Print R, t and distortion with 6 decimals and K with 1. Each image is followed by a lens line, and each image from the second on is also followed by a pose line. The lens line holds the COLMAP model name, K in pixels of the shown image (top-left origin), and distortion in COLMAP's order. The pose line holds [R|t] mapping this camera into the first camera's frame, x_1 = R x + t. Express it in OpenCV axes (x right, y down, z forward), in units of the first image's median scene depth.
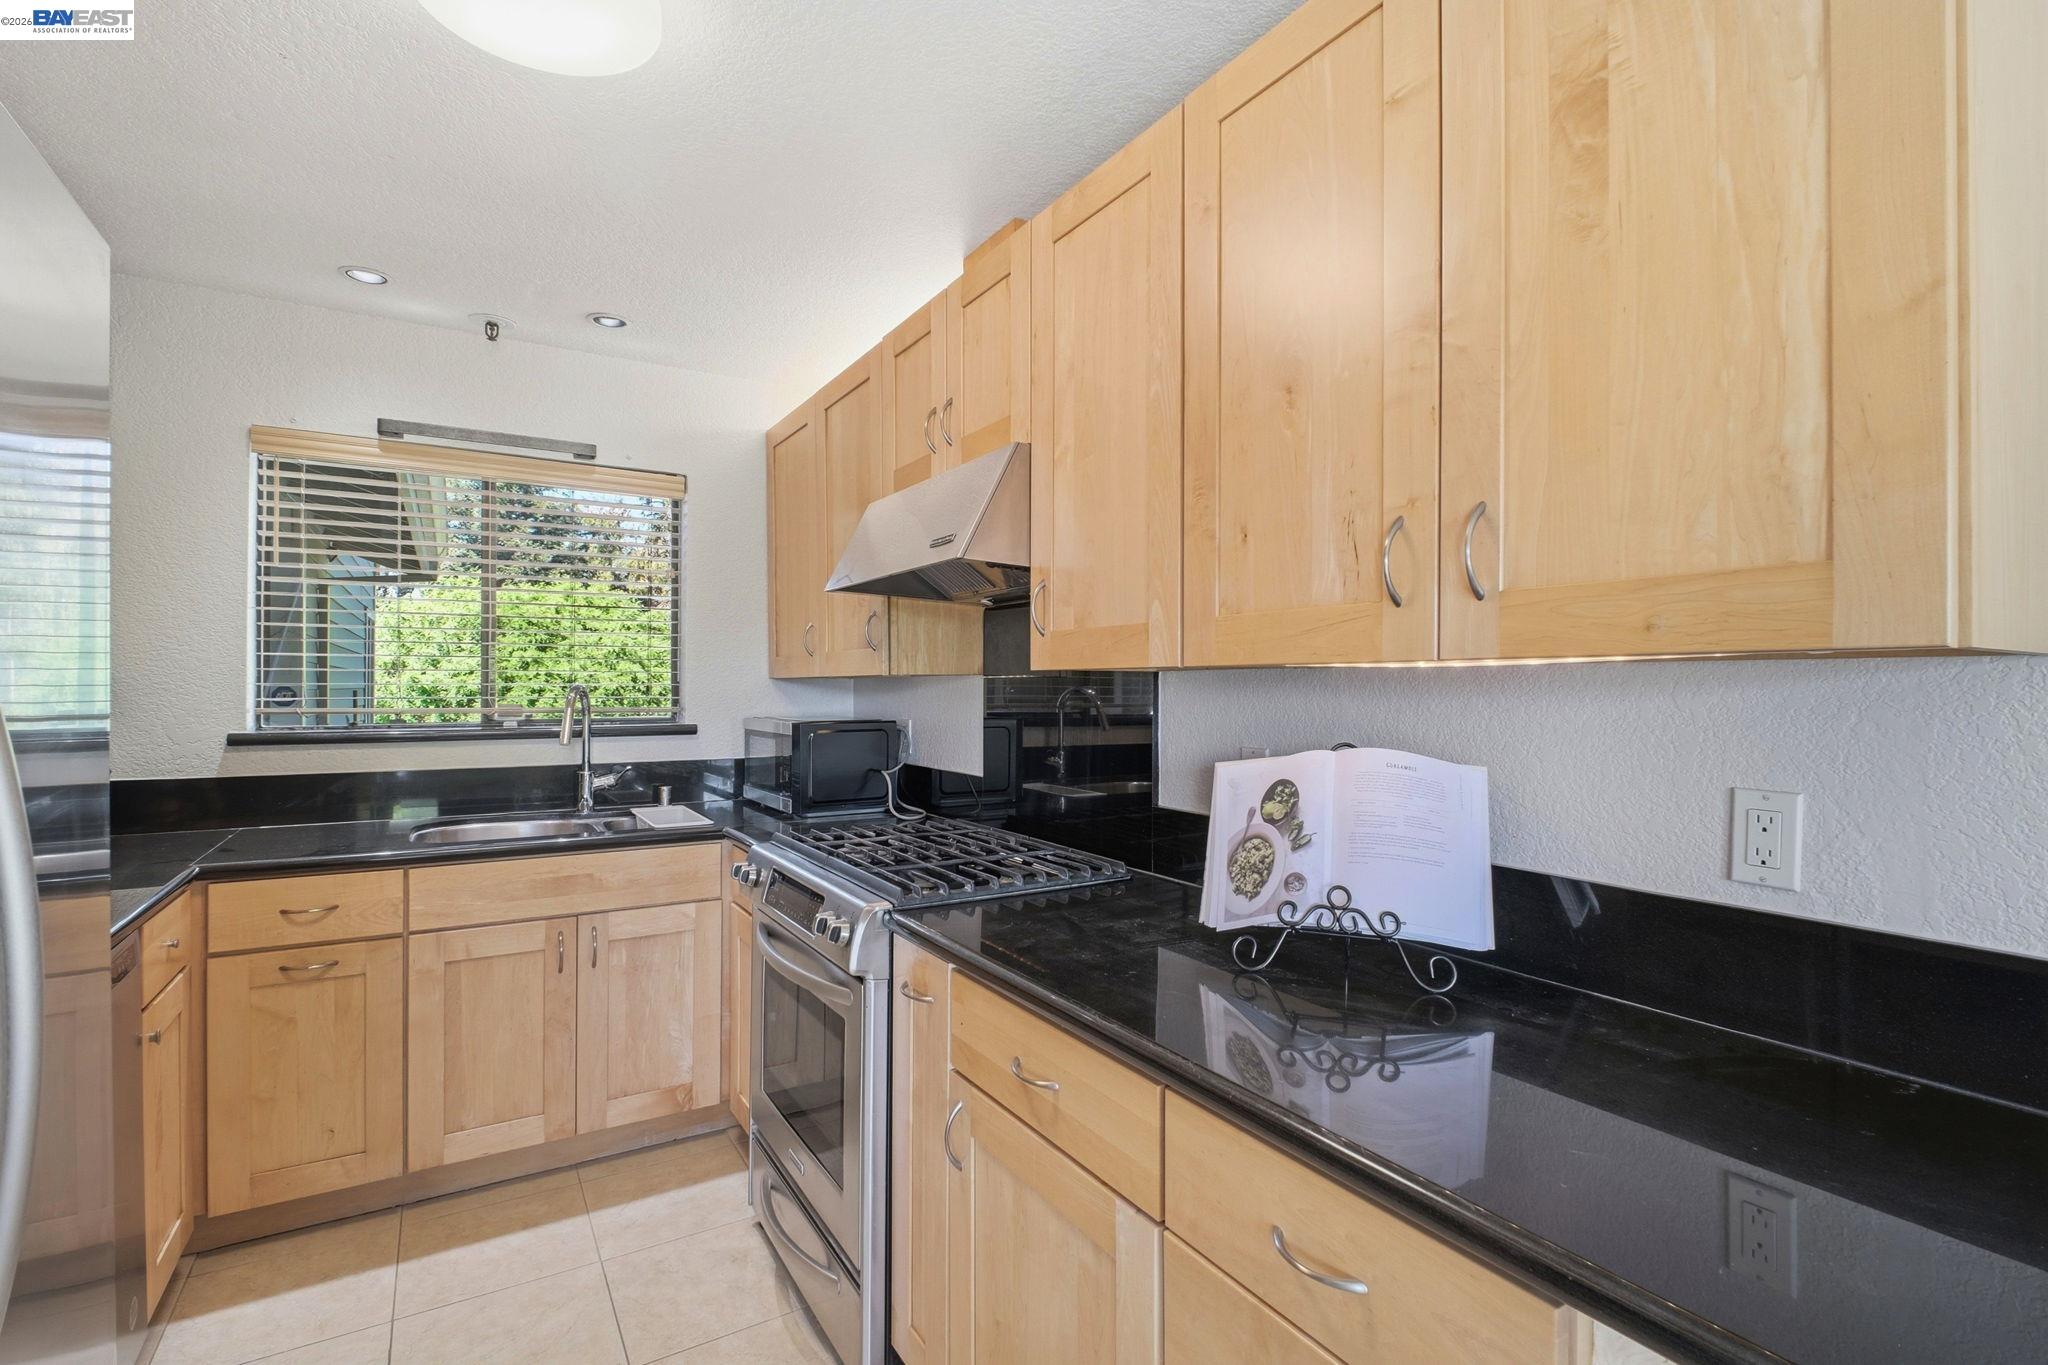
lens RADIAL K [[936.3, 0, 1045.7], [0, 936.3, 681.7], [0, 0, 1]] dist [-0.010117, -0.004834]
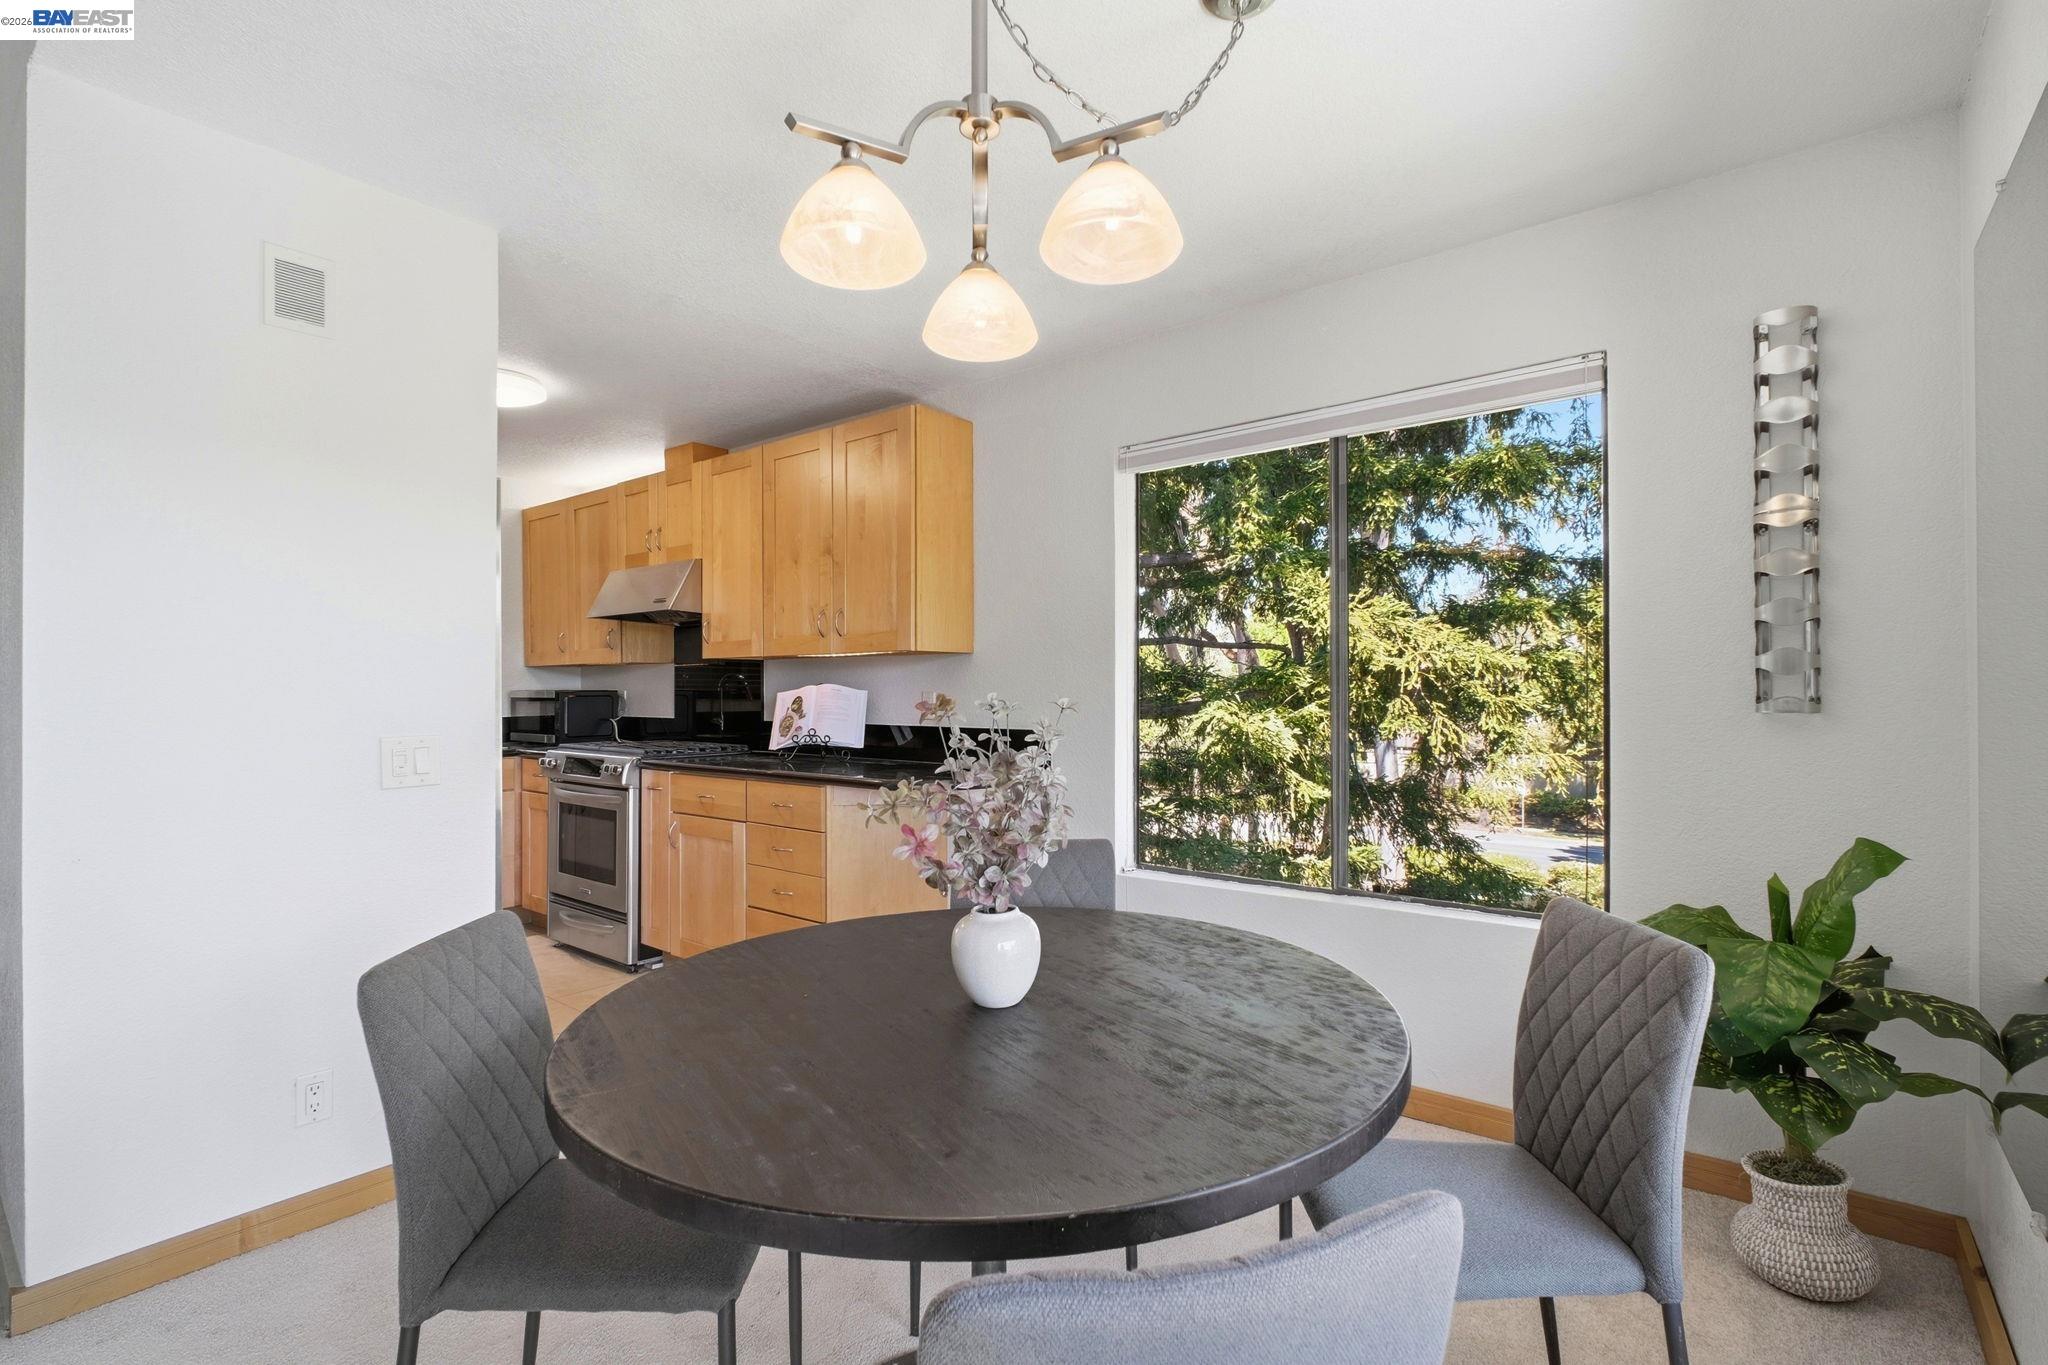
lens RADIAL K [[936.3, 0, 1044.9], [0, 936.3, 686.3], [0, 0, 1]] dist [-0.010117, -0.004834]
pose [[0.942561, -0.004490, 0.334005, 0.007908], [0.003209, 0.999985, 0.004386, 0.039547], [-0.334020, -0.003062, 0.942561, -1.178252]]
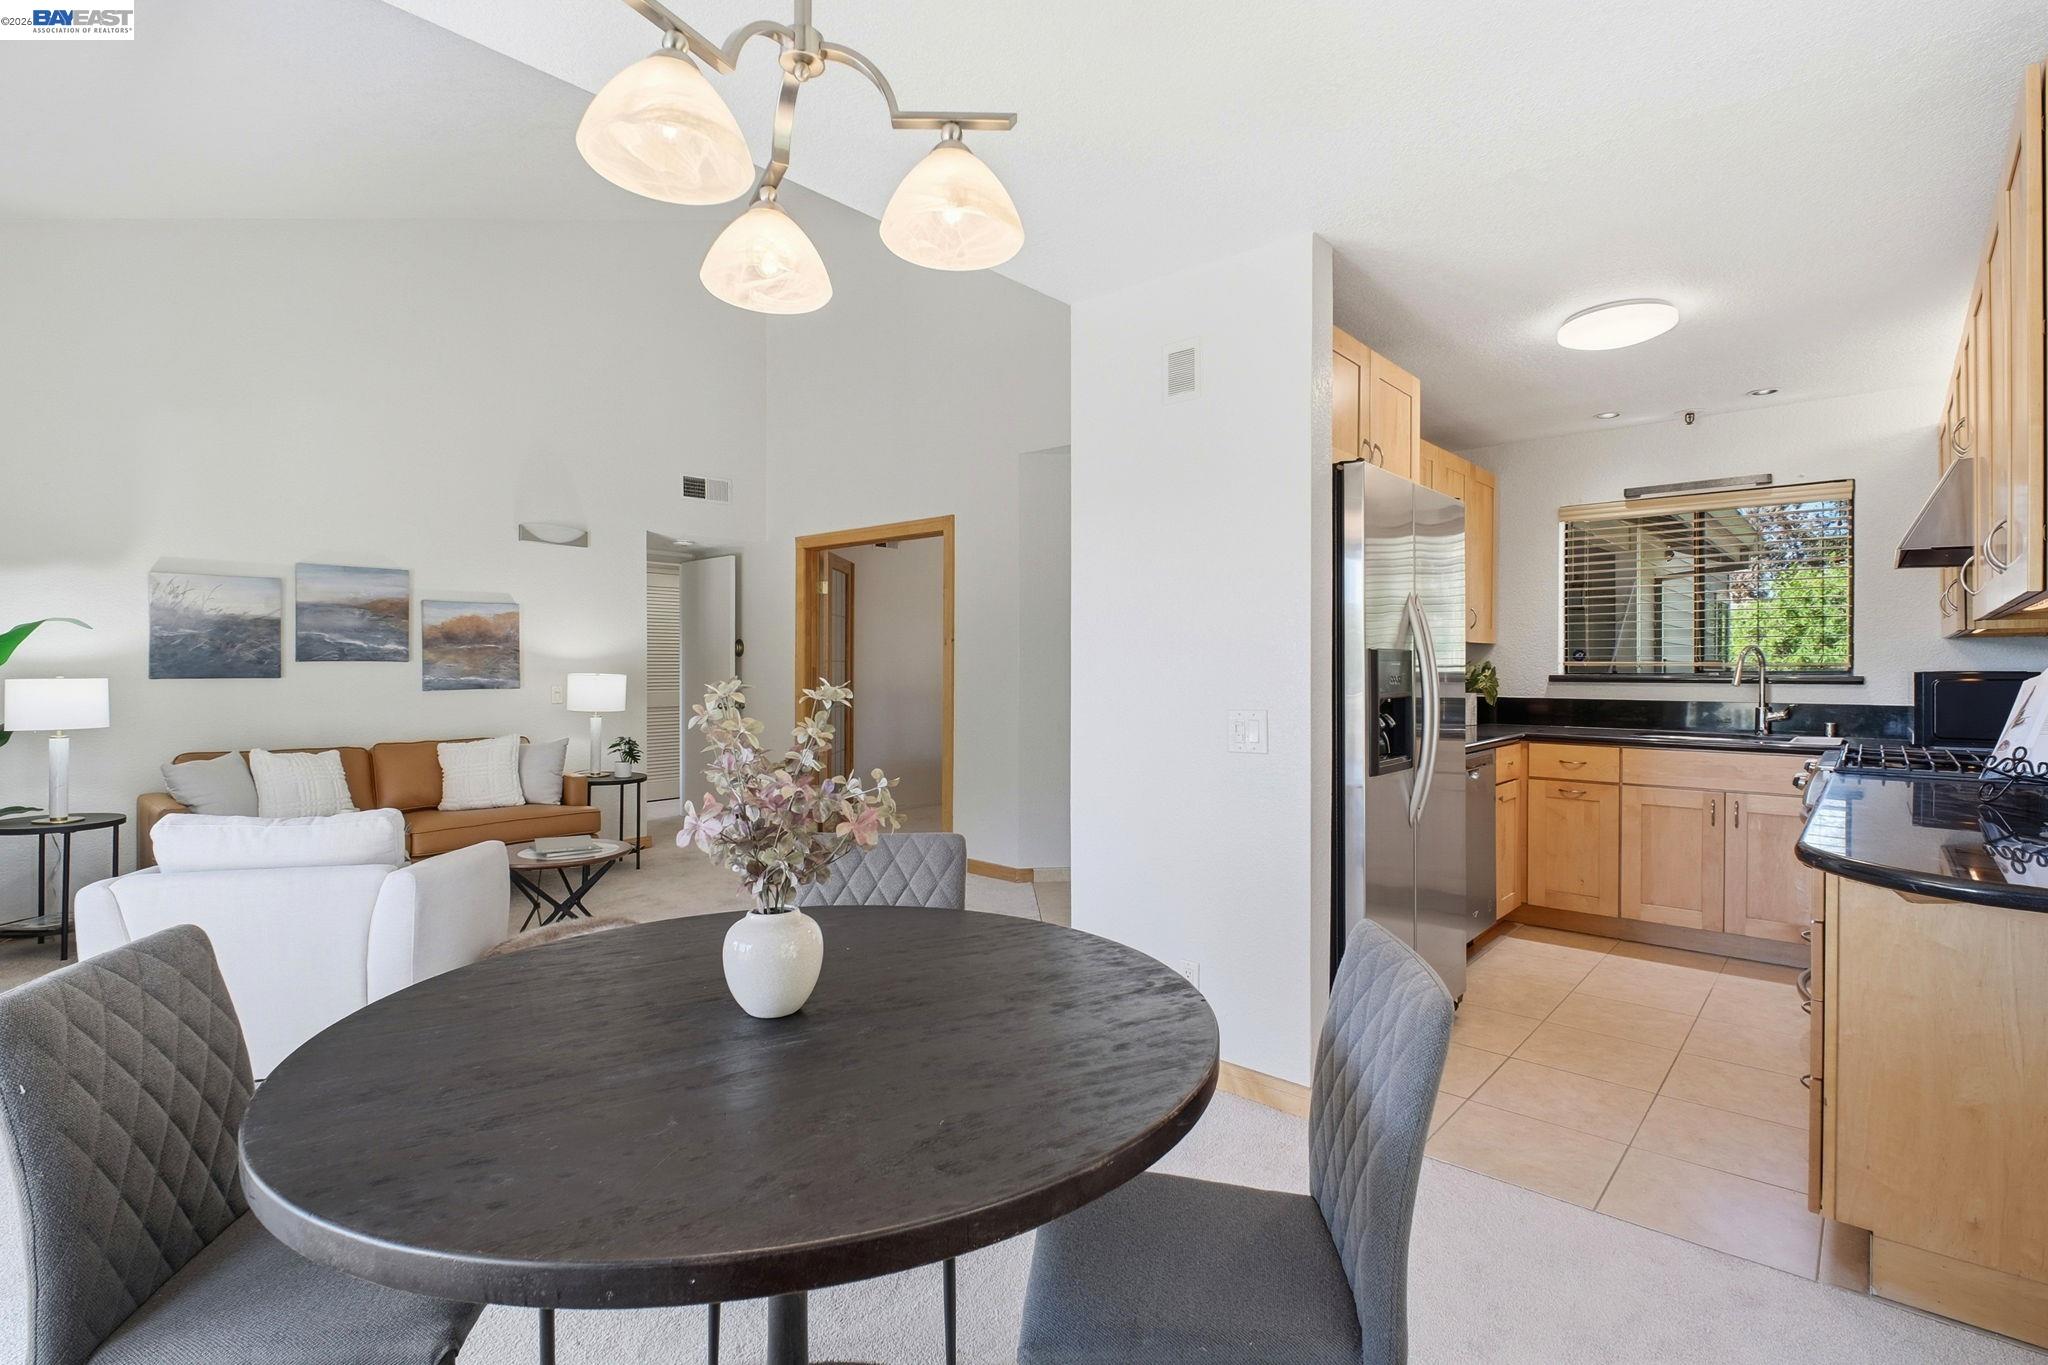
lens RADIAL K [[936.3, 0, 1039.4], [0, 936.3, 665.7], [0, 0, 1]] dist [-0.010117, -0.004834]
pose [[0.268698, -0.001535, -0.963223, 0.780602], [0.003145, 0.999995, -0.000716, 0.042067], [0.963219, -0.002837, 0.268702, -0.593808]]
